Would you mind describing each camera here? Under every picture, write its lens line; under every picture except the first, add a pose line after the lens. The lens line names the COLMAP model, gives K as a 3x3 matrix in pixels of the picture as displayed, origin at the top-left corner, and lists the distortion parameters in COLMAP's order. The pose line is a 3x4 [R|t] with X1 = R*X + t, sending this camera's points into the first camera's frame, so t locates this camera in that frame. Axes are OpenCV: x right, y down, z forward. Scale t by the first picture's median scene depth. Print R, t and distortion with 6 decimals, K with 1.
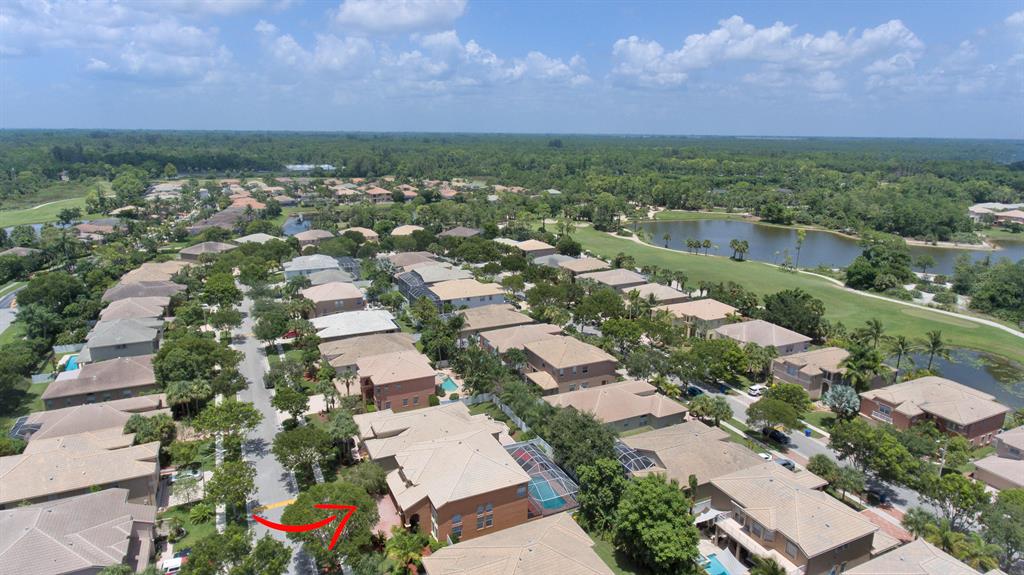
lens RADIAL K [[610.9, 0, 526.6], [0, 610.9, 286.7], [0, 0, 1]] dist [0.000682, -0.002583]
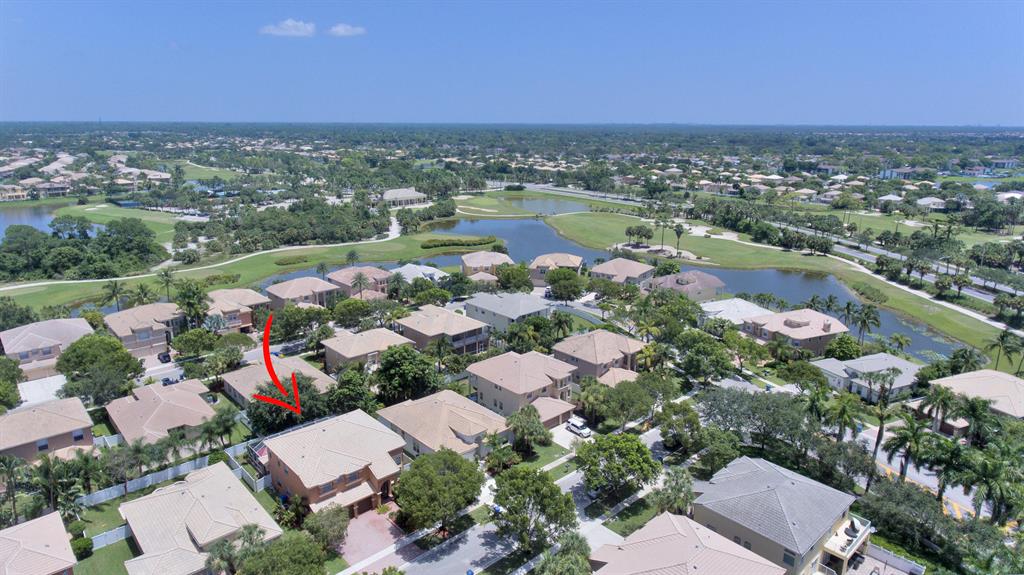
lens RADIAL K [[610.9, 0, 526.6], [0, 610.9, 286.7], [0, 0, 1]] dist [0.000682, -0.002583]
pose [[-0.310643, -0.261563, 0.913830, -0.569664], [0.229285, 0.912385, 0.339091, -0.114030], [-0.922458, 0.314864, -0.223453, 0.490376]]
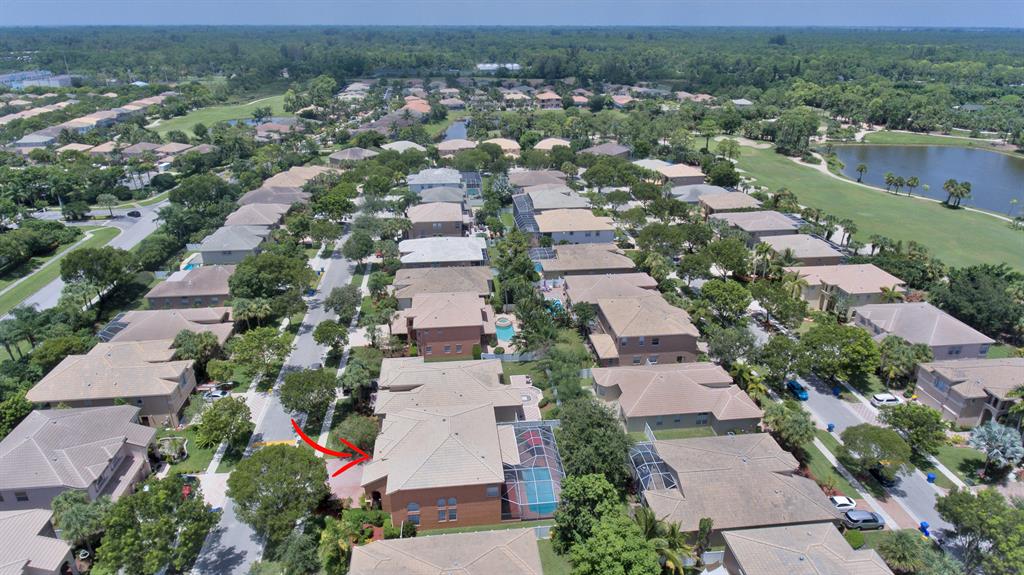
lens RADIAL K [[610.9, 0, 526.6], [0, 610.9, 286.7], [0, 0, 1]] dist [0.000682, -0.002583]
pose [[0.941333, 0.126964, -0.312687, 0.143754], [-0.076081, 0.982519, 0.169906, -0.053664], [0.328792, -0.136148, 0.934537, 0.129389]]
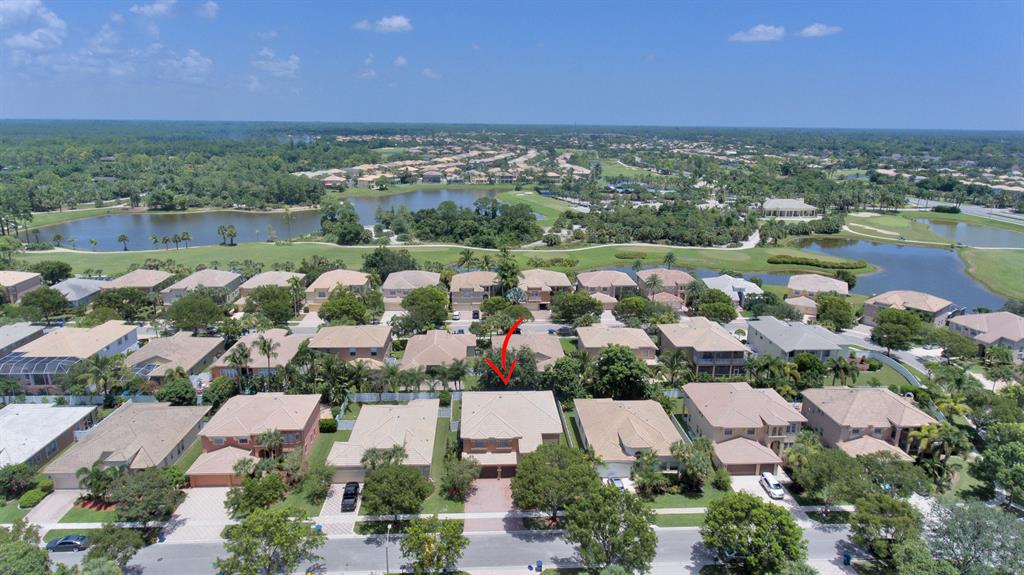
lens RADIAL K [[610.9, 0, 526.6], [0, 610.9, 286.7], [0, 0, 1]] dist [0.000682, -0.002583]
pose [[0.366873, -0.249682, 0.896138, -0.568690], [0.226716, 0.958260, 0.174175, -0.065220], [-0.902222, 0.139269, 0.408167, 0.288435]]
